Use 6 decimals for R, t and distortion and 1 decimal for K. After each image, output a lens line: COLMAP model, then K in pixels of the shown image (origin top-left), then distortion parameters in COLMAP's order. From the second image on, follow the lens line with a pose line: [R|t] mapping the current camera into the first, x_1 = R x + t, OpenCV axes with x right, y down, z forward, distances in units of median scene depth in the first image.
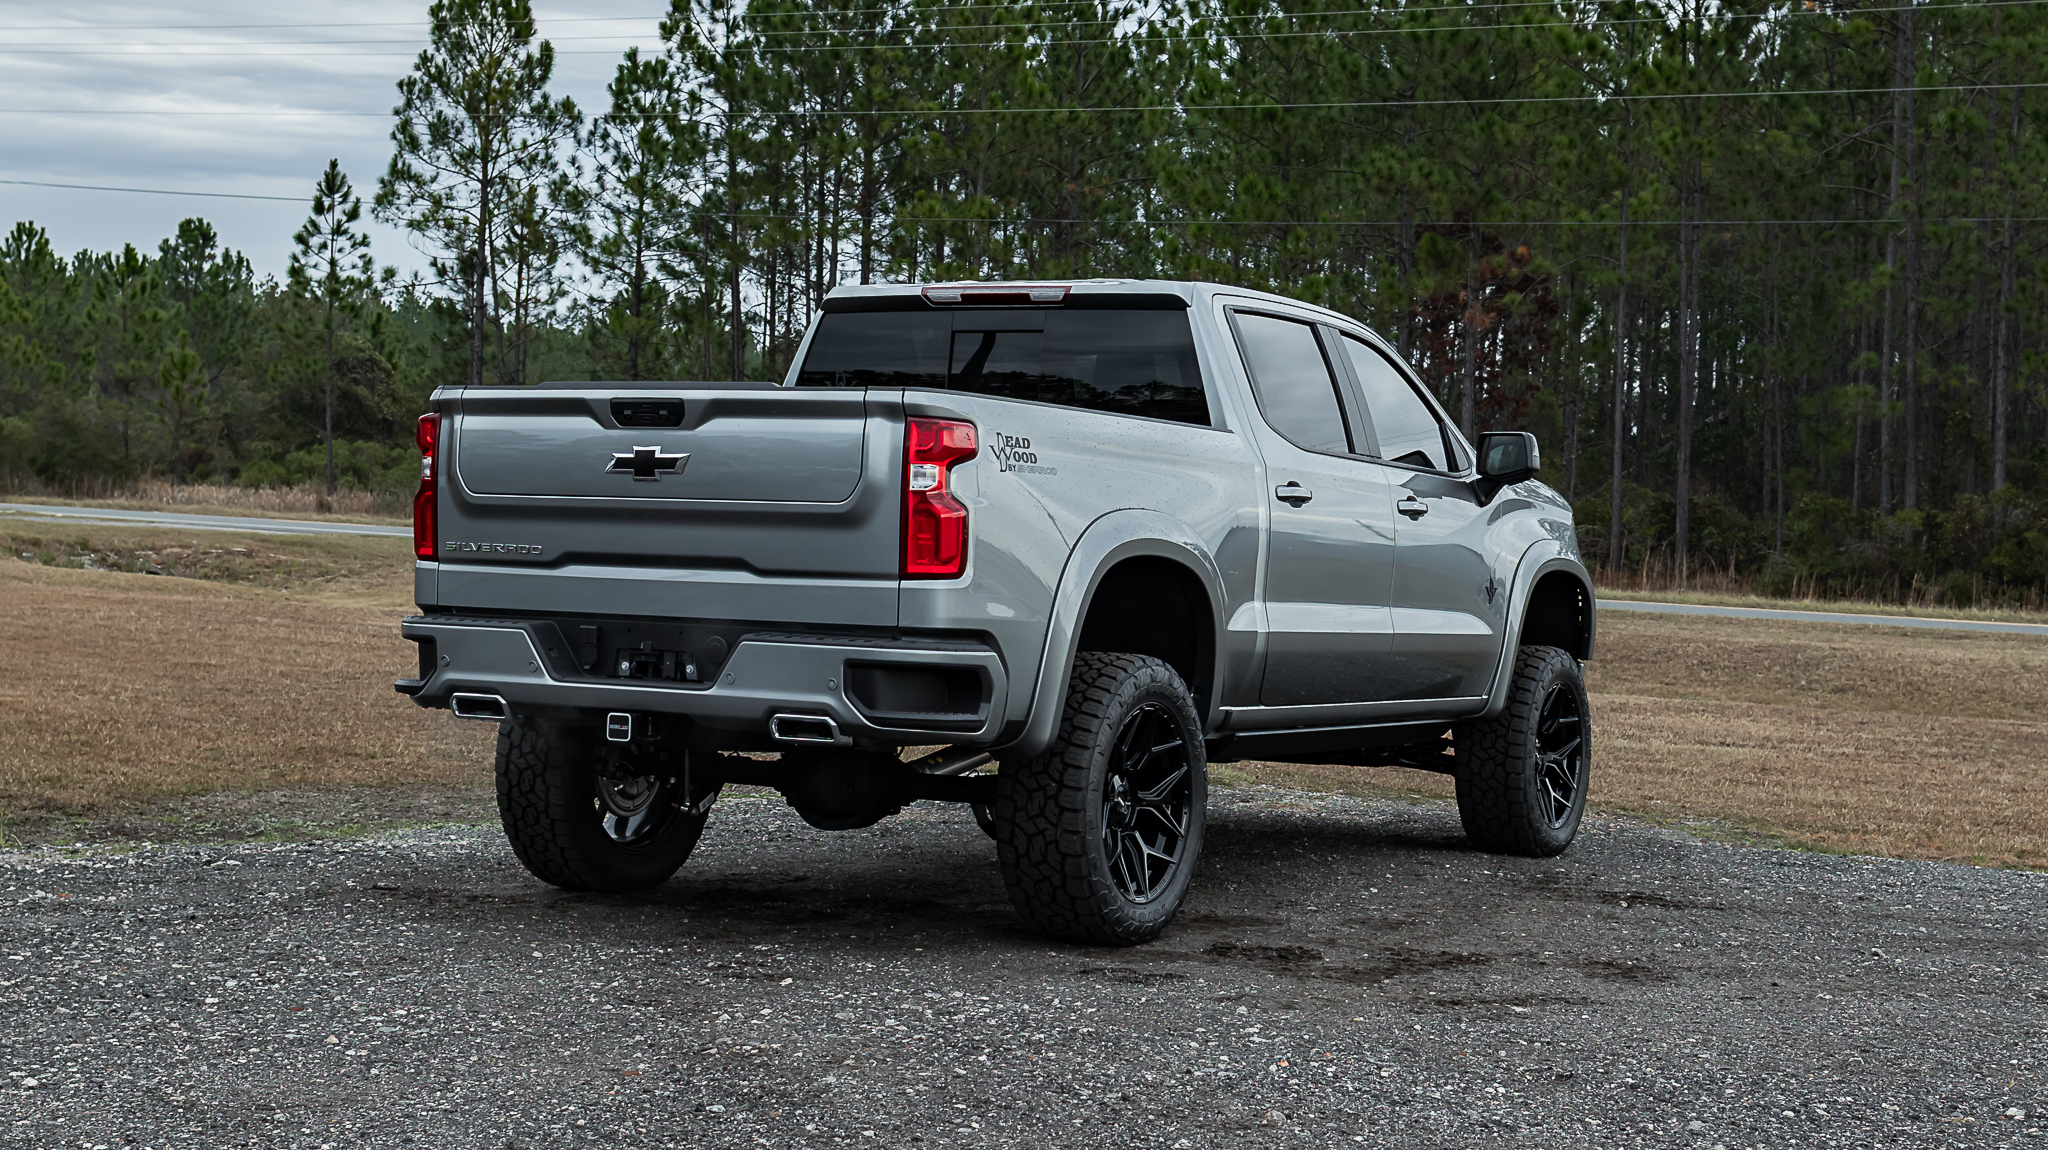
lens RADIAL K [[3665.9, 0, 1028.0], [0, 3665.9, 611.9], [0, 0, 1]] dist [0.246967, 0.000000]
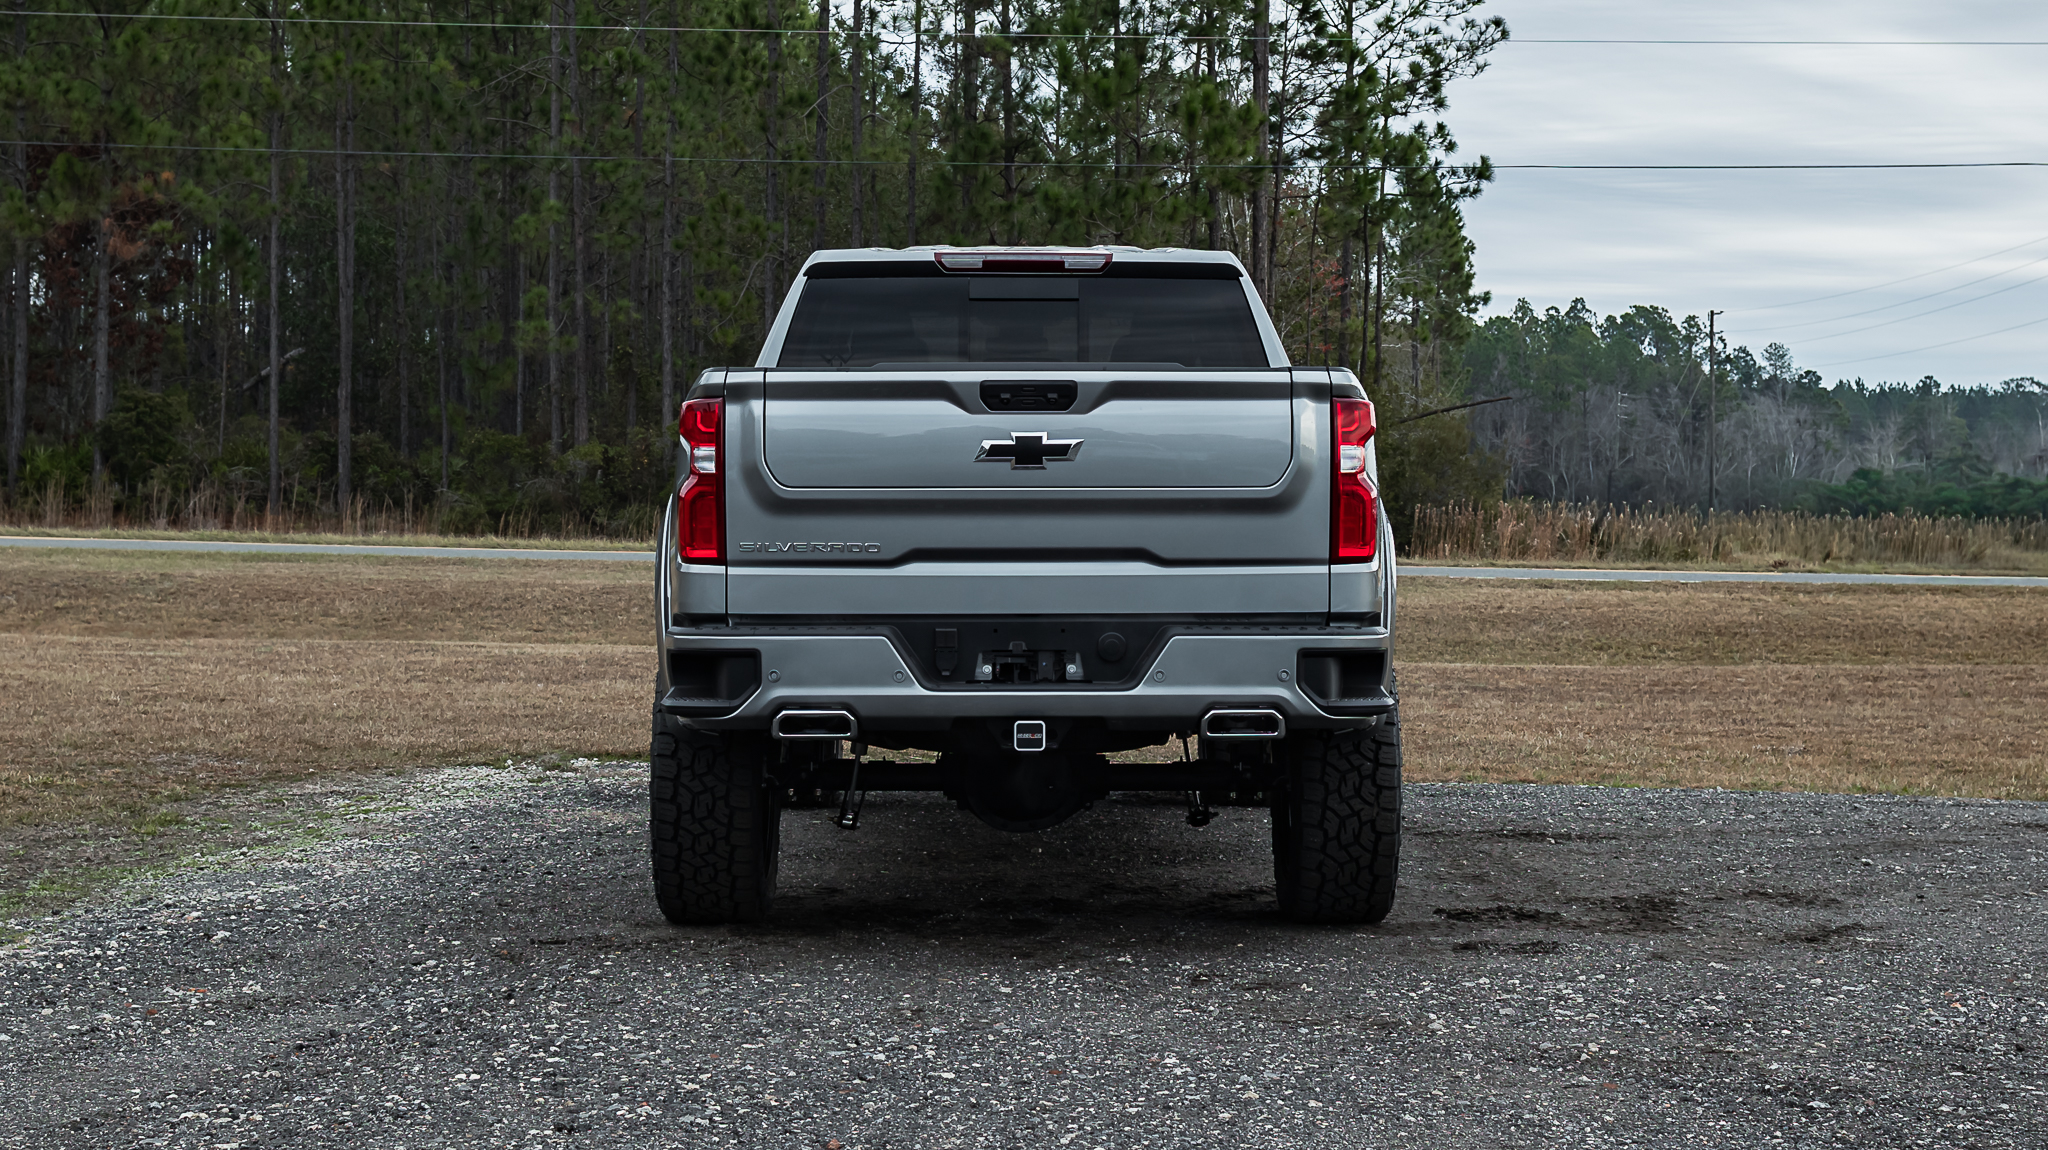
lens RADIAL K [[3731.6, 0, 1026.3], [0, 3731.6, 606.5], [0, 0, 1]] dist [0.350861, 0.000000]
pose [[0.872977, -0.047476, 0.485444, -0.500436], [0.038507, 0.998854, 0.028440, -0.024869], [-0.486238, -0.006135, 0.873805, 0.140891]]
